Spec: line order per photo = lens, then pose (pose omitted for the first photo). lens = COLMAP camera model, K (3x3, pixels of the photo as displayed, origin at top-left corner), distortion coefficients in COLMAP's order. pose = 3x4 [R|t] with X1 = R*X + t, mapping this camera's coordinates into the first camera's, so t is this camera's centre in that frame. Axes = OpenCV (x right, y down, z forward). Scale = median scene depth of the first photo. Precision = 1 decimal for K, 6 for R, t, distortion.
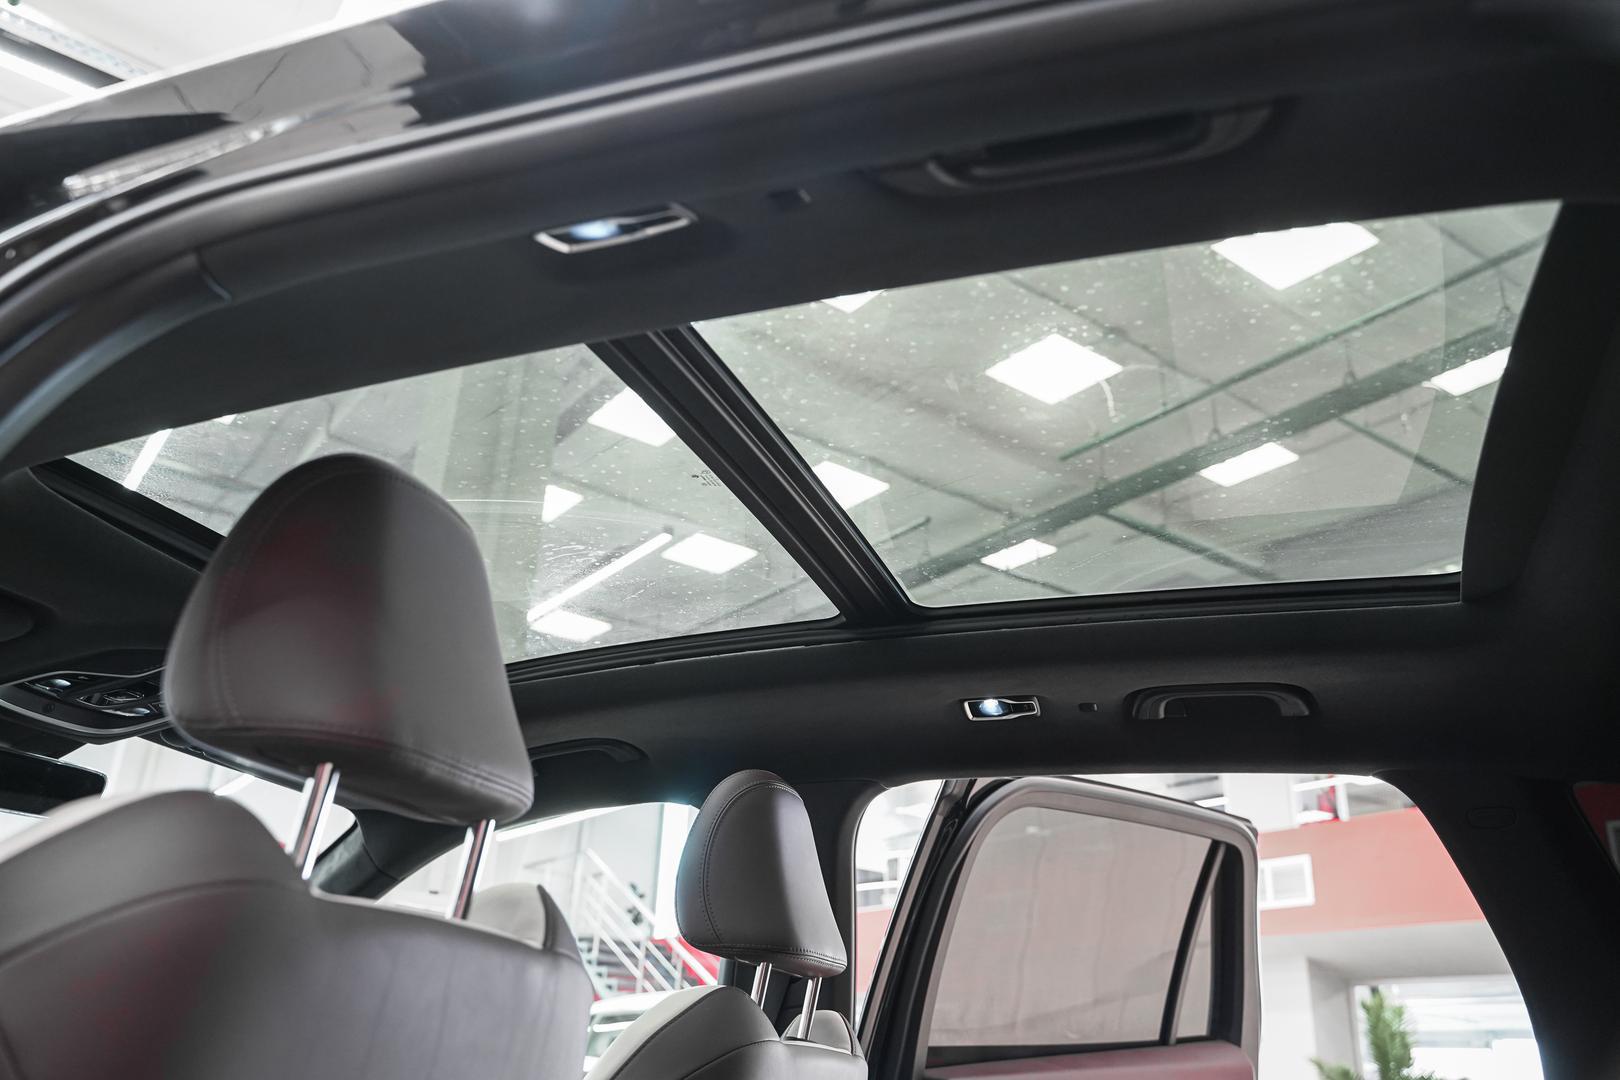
lens RADIAL K [[1296.3, 0, 810.9], [0, 1296.3, 520.2], [0, 0, 1]] dist [-0.003335, 0.000139]
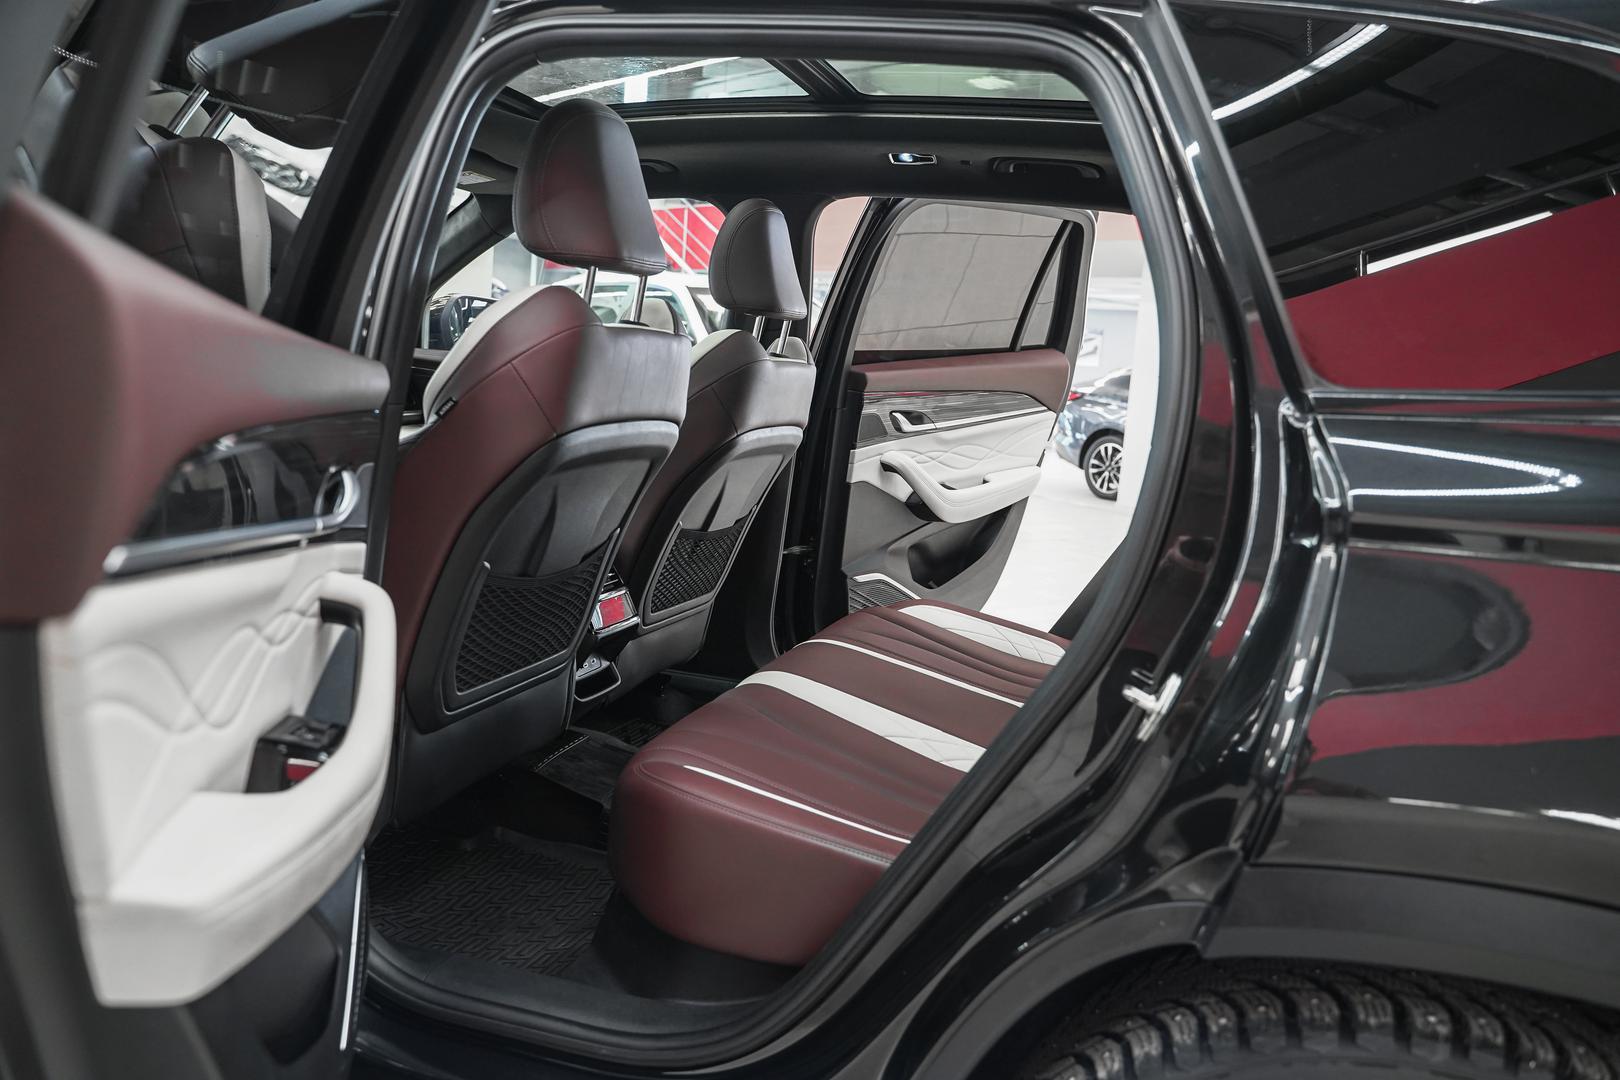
lens RADIAL K [[1296.3, 0, 810.9], [0, 1296.3, 520.2], [0, 0, 1]] dist [-0.003335, 0.000139]
pose [[0.998763, 0.024749, 0.043129, -0.031268], [-0.043622, 0.852427, 0.521023, -0.291823], [-0.023870, -0.522259, 0.852452, -0.553133]]
